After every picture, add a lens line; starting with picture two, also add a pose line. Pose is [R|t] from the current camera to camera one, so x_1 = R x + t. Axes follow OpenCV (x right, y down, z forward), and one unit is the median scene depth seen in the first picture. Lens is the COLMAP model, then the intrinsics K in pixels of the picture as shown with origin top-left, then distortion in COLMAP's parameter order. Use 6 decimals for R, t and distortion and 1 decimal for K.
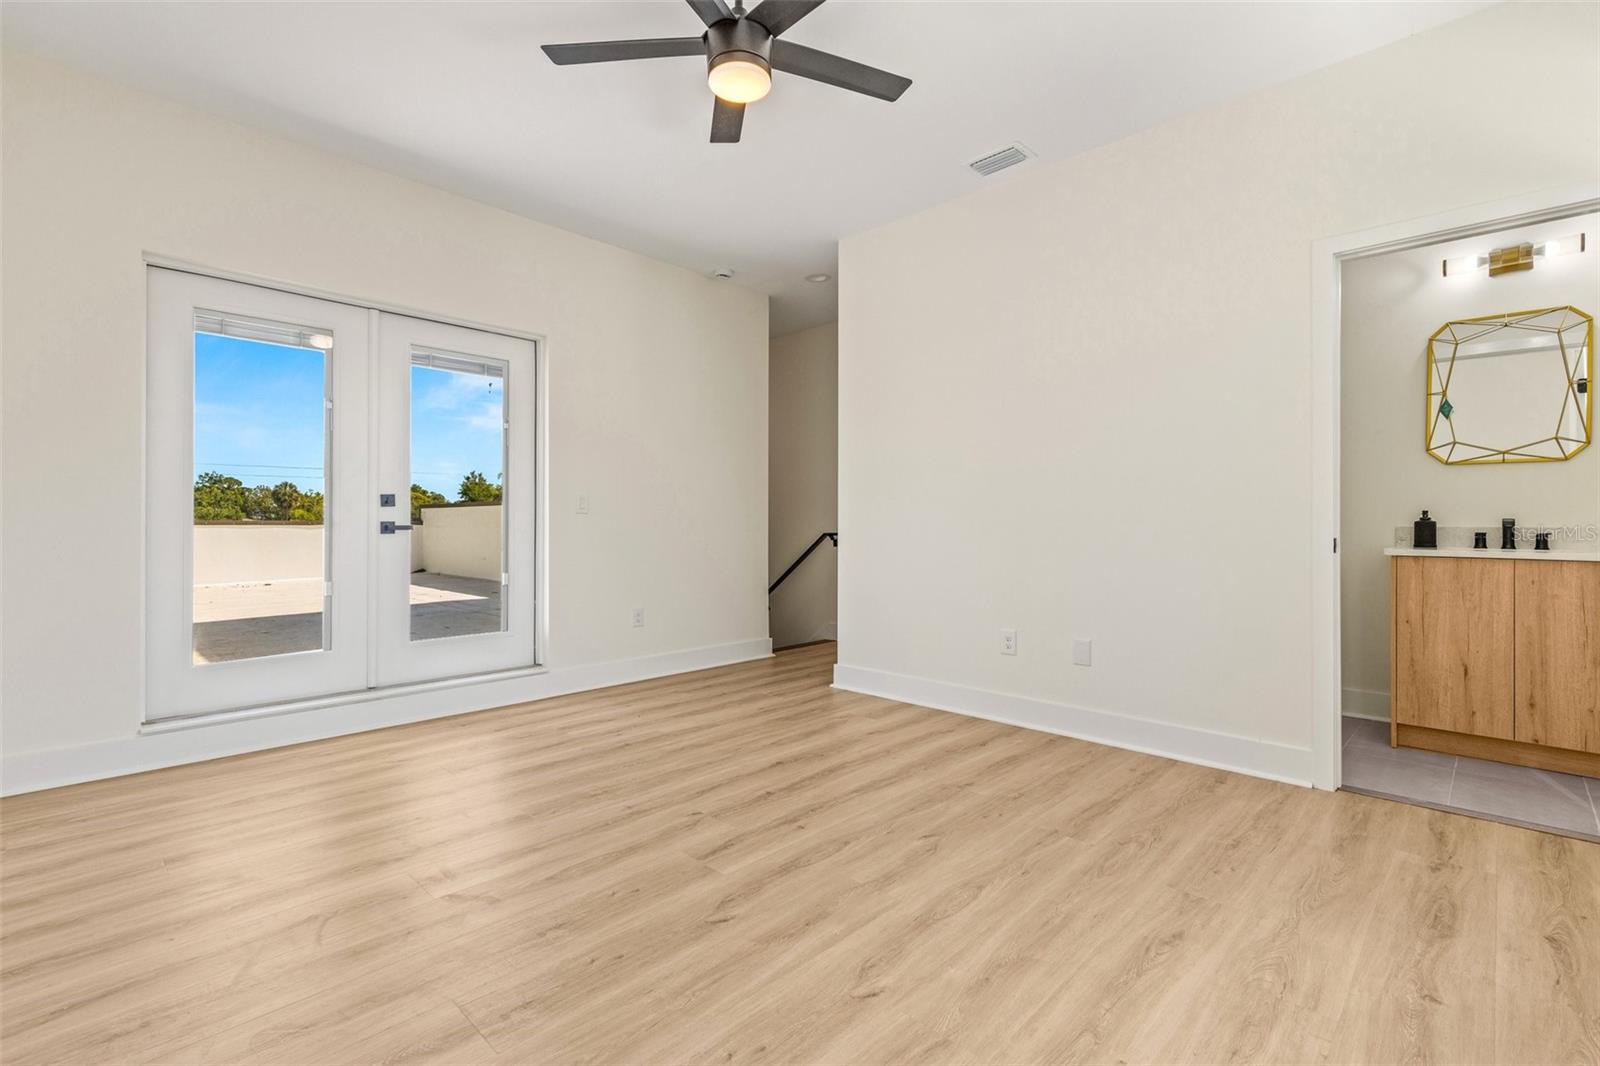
lens RADIAL K [[714.2, 0, 804.1], [0, 714.2, 523.3], [0, 0, 1]] dist [0.001077, 0.001039]
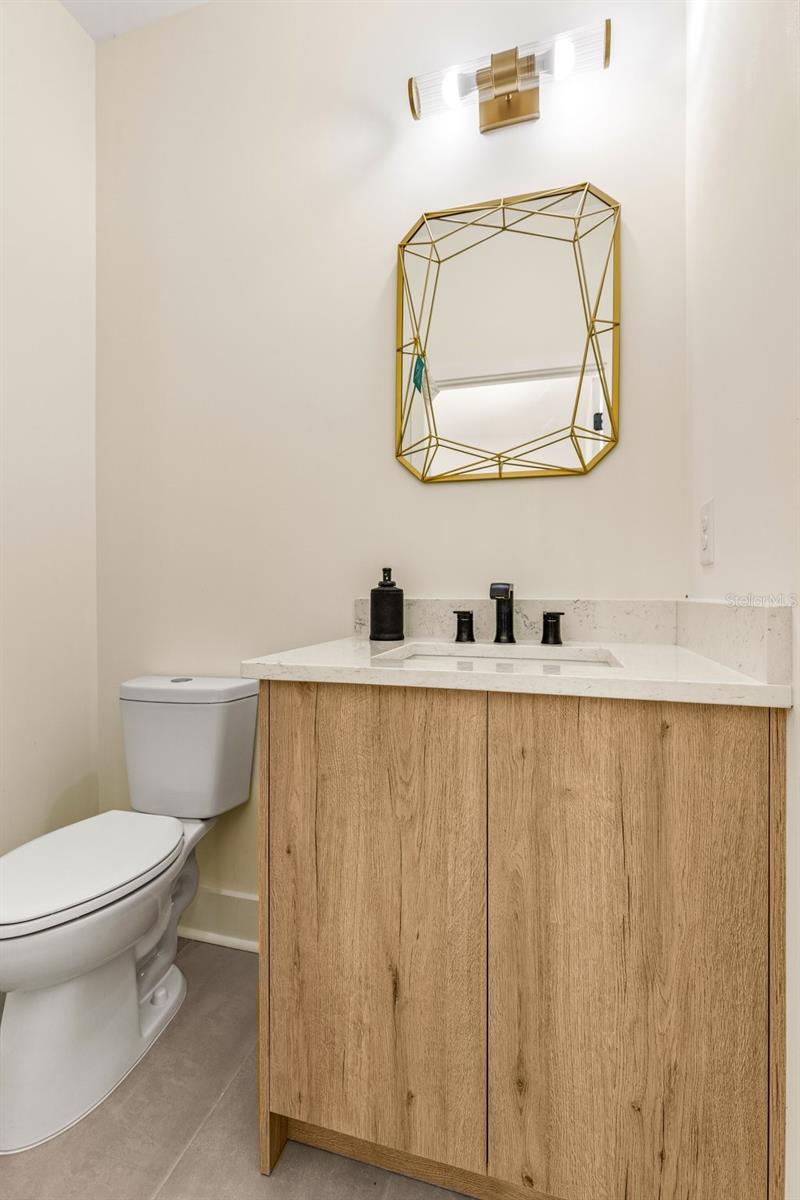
lens RADIAL K [[535.7, 0, 396.9], [0, 535.7, 591.2], [0, 0, 1]] dist [0.001077, 0.001039]
pose [[0.884558, -0.001668, 0.466426, 0.771918], [0.001020, 0.999998, 0.001643, -0.001970], [-0.466428, -0.000978, 0.884558, 0.728940]]
